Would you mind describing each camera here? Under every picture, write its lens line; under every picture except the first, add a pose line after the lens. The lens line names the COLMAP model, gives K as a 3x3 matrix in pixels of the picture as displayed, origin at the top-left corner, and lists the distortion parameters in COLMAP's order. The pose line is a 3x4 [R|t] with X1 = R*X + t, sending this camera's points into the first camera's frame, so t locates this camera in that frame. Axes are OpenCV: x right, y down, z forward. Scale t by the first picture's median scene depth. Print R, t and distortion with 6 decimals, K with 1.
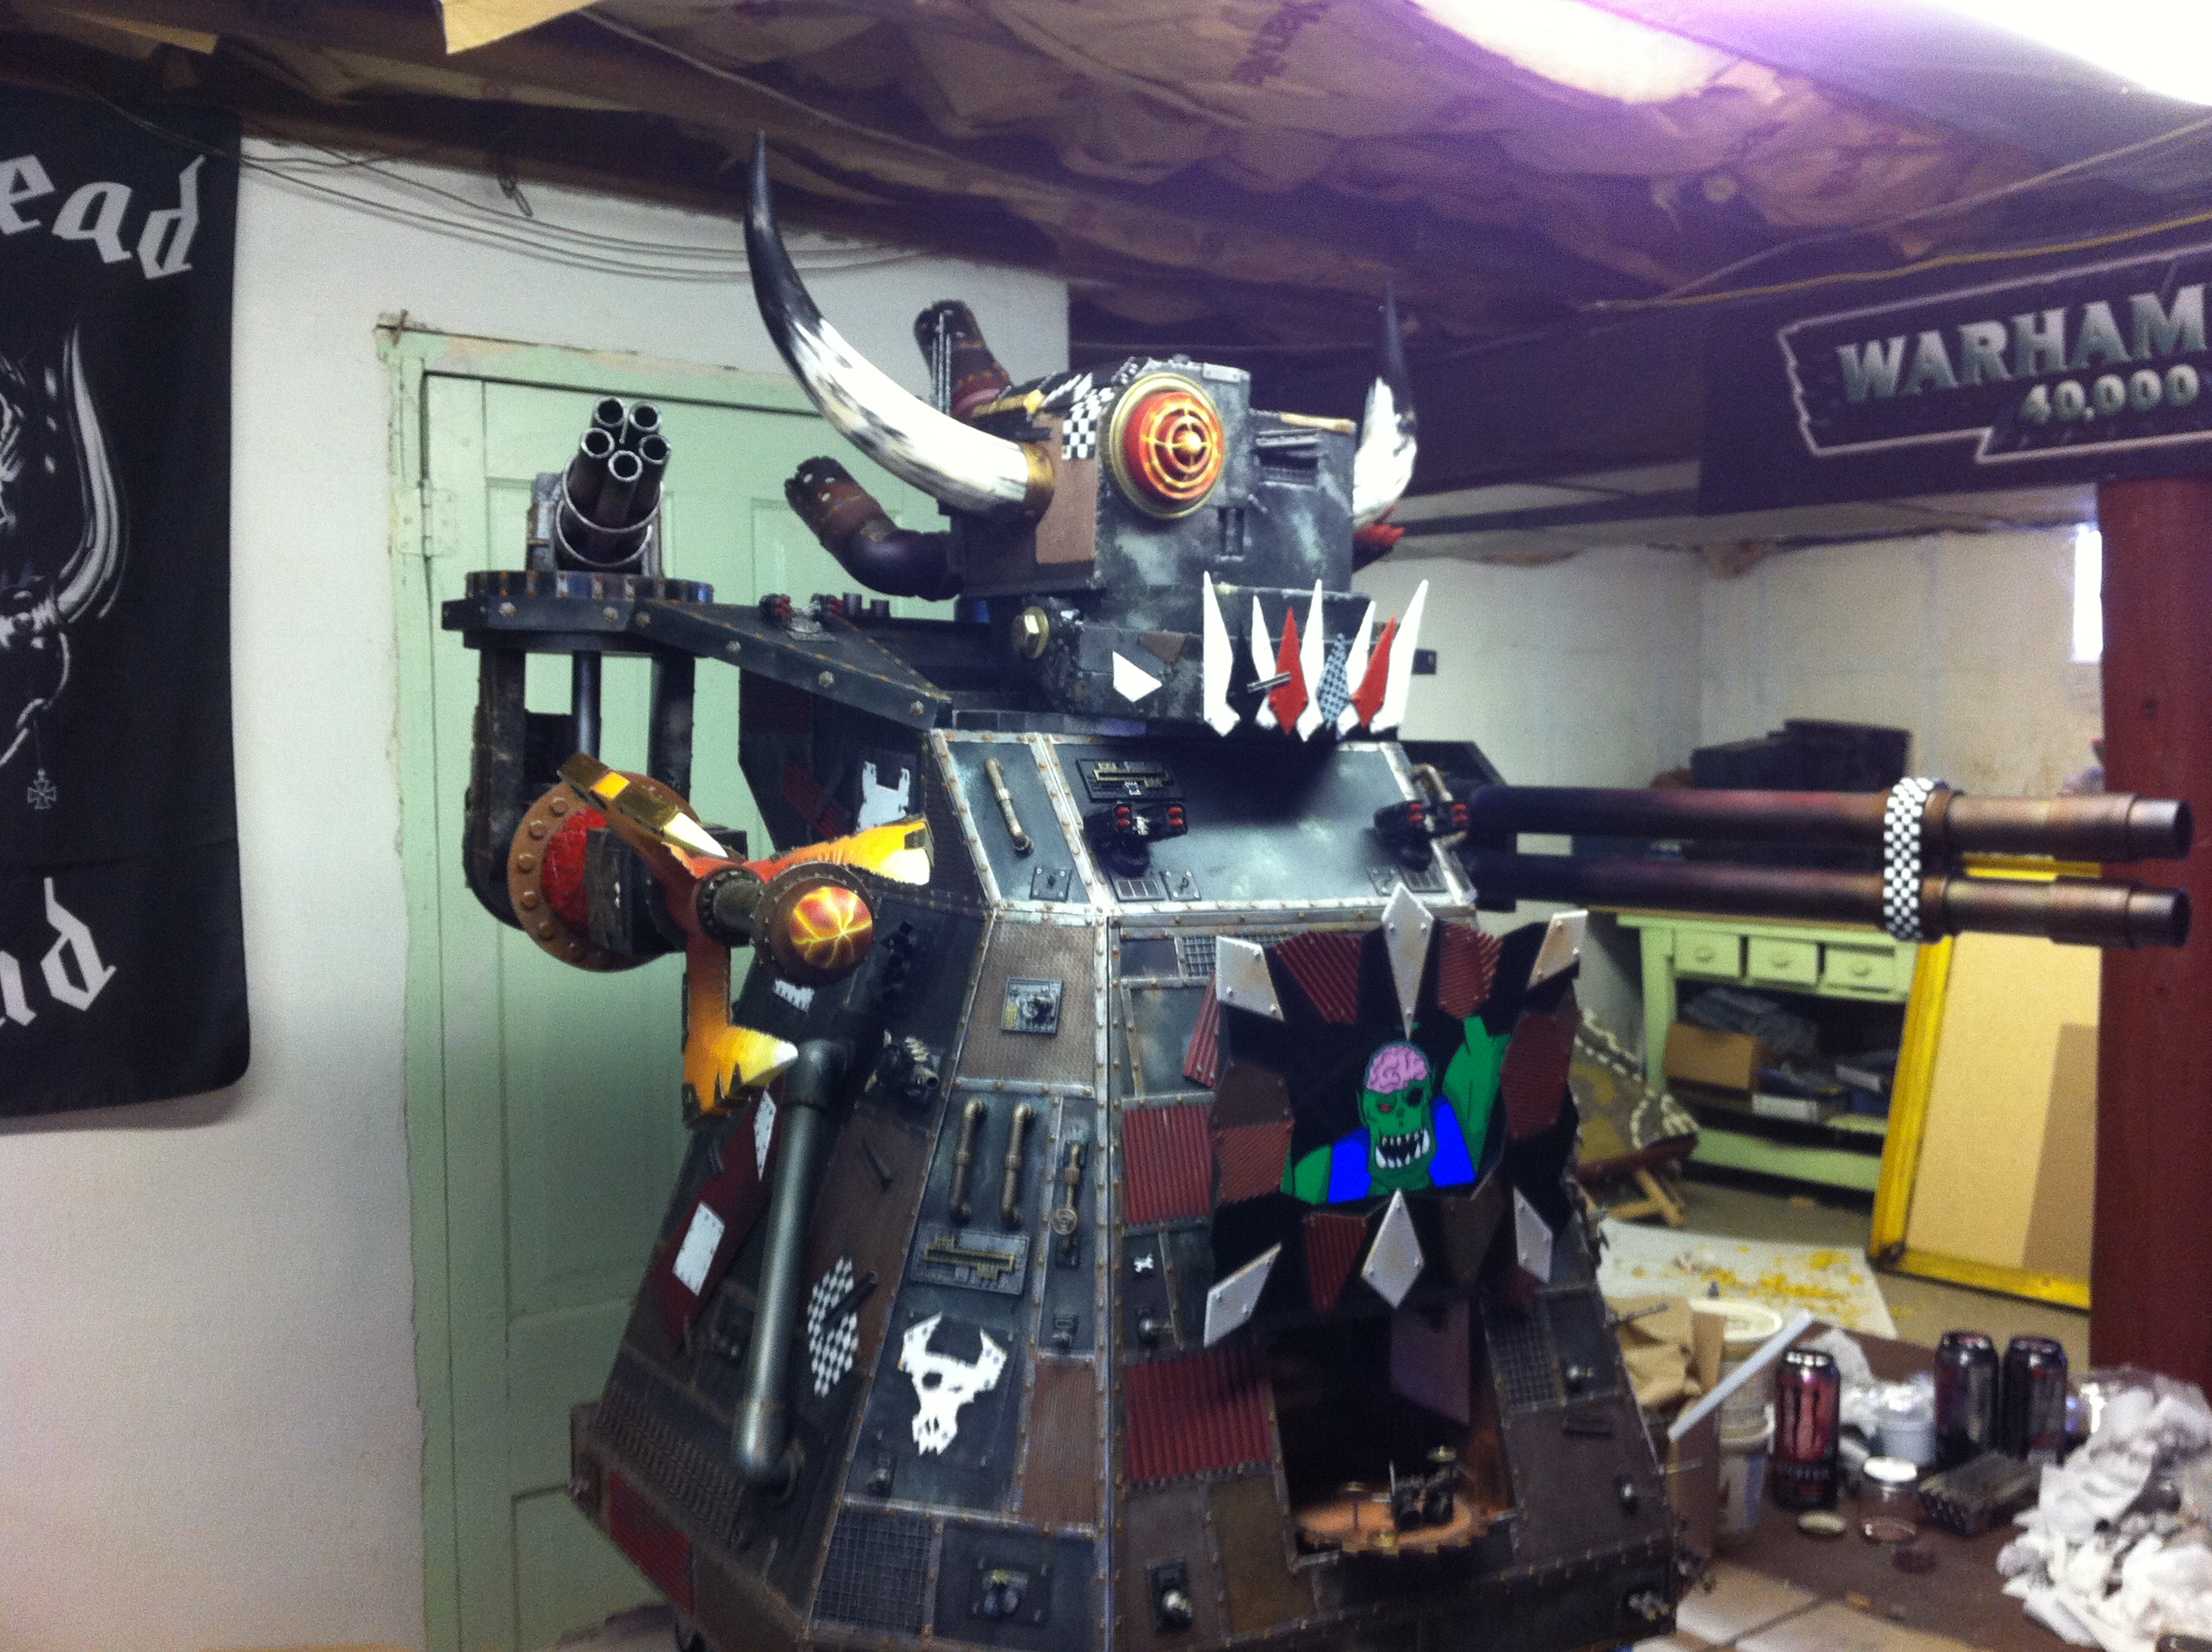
lens RADIAL K [[2039.9, 0, 1106.0], [0, 2039.9, 826.0], [0, 0, 1]] dist [0.136078, -0.358104]
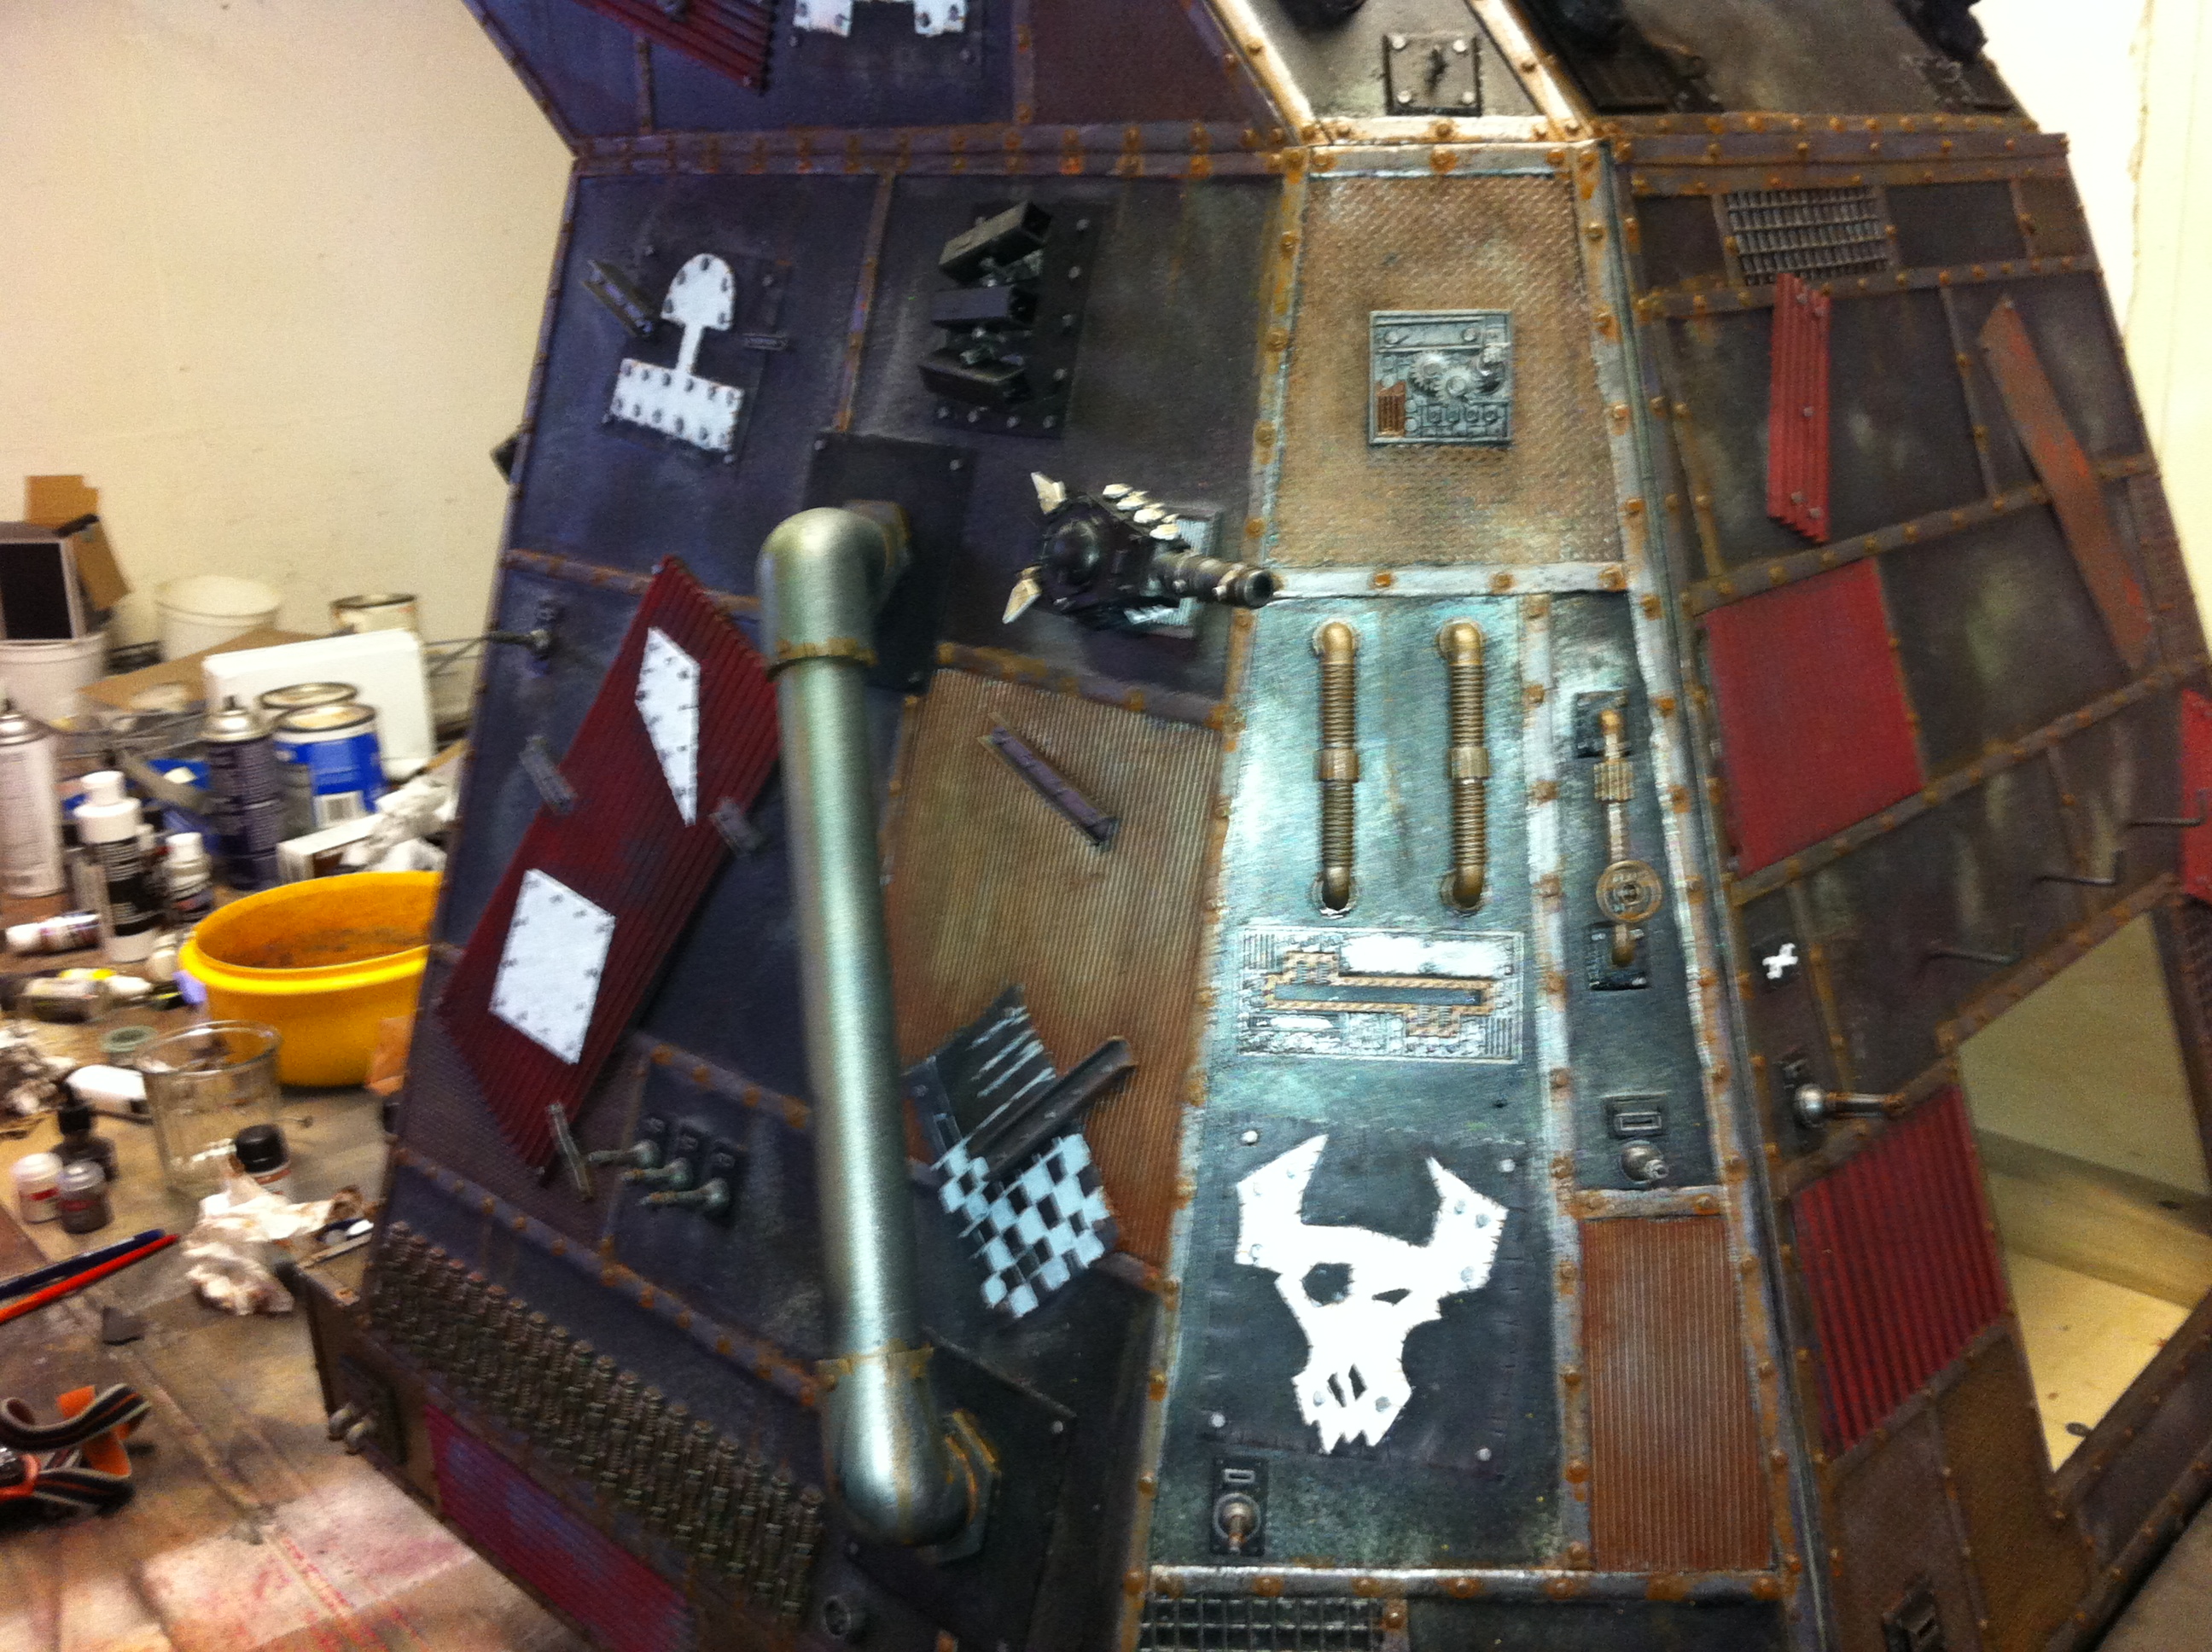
lens RADIAL K [[2039.9, 0, 1106.0], [0, 2039.9, 826.0], [0, 0, 1]] dist [0.136078, -0.358104]
pose [[0.968967, -0.114964, 0.218830, -0.210319], [0.052487, 0.960769, 0.272339, 0.061032], [-0.241554, -0.252401, 0.936987, 0.636829]]
